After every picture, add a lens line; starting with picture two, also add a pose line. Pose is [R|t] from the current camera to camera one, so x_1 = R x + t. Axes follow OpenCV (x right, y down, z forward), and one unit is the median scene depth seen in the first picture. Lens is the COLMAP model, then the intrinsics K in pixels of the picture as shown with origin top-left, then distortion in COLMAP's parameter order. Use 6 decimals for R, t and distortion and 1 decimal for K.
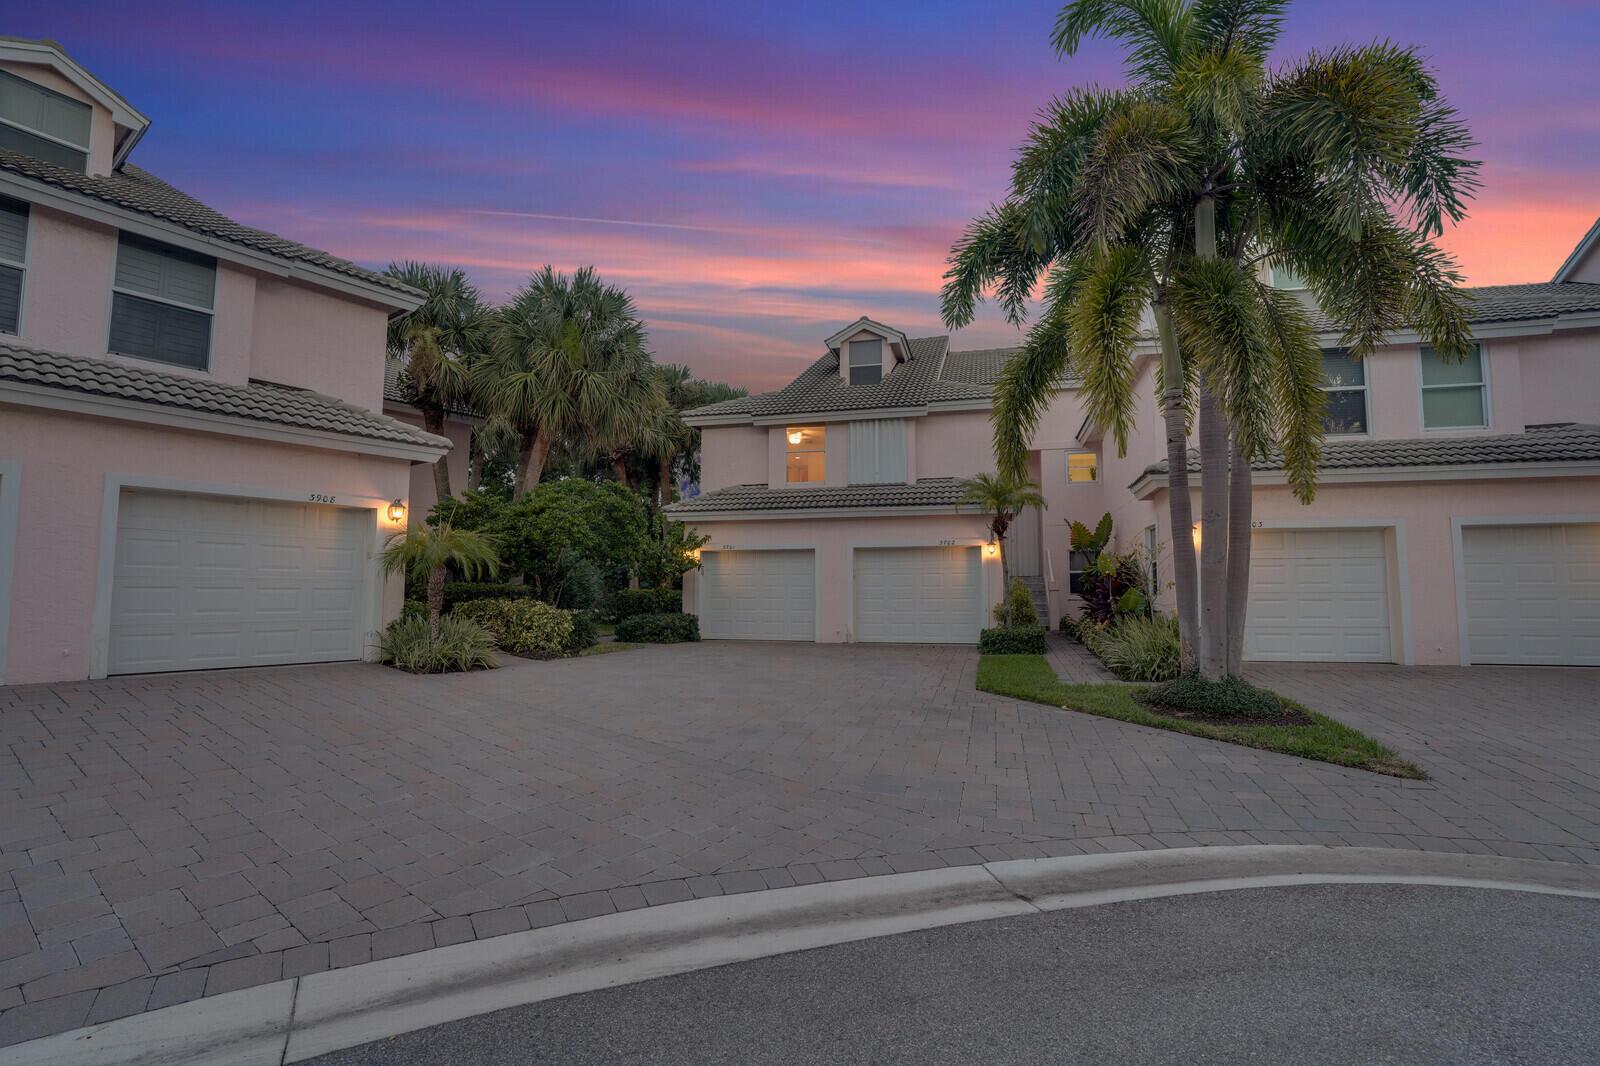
lens RADIAL K [[764.8, 0, 800.0], [0, 764.8, 533.0], [0, 0, 1]] dist [-0.001850, 0.000153]
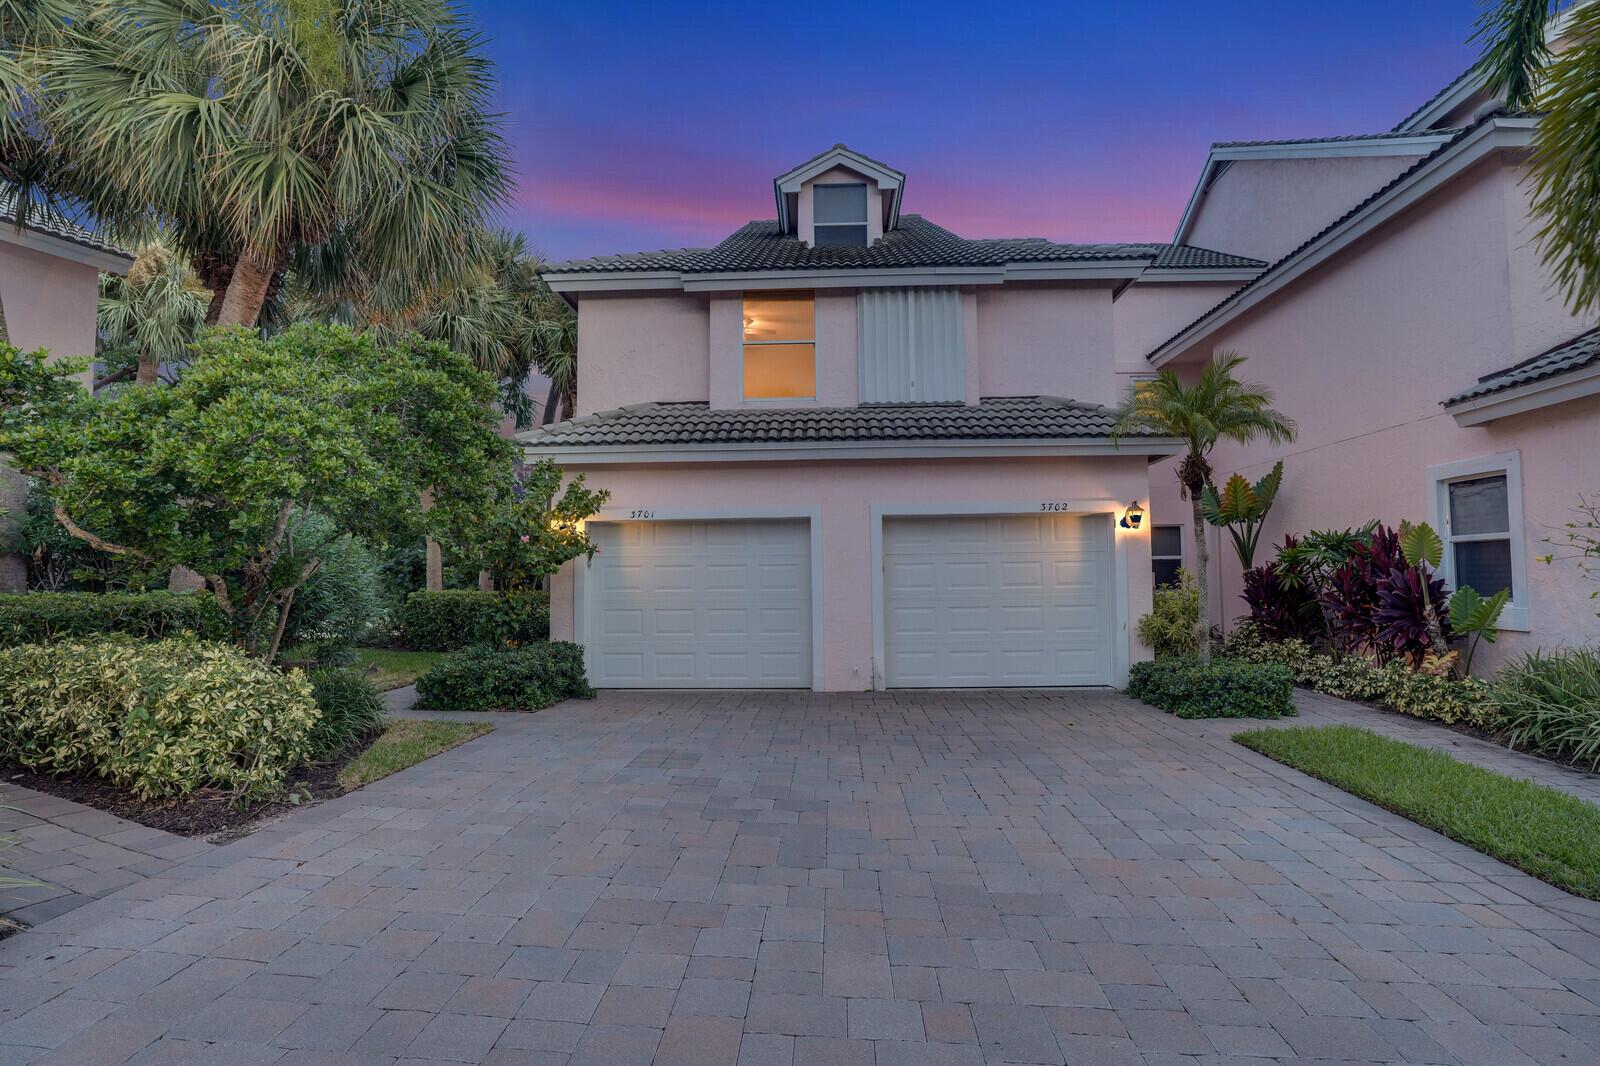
lens RADIAL K [[861.3, 0, 800.0], [0, 861.3, 533.0], [0, 0, 1]] dist [-0.014689, 0.000728]
pose [[0.977253, 0.000009, 0.212077, -0.117104], [-0.004621, 0.999763, 0.021251, 0.018616], [-0.212026, -0.021748, 0.977022, 0.409470]]
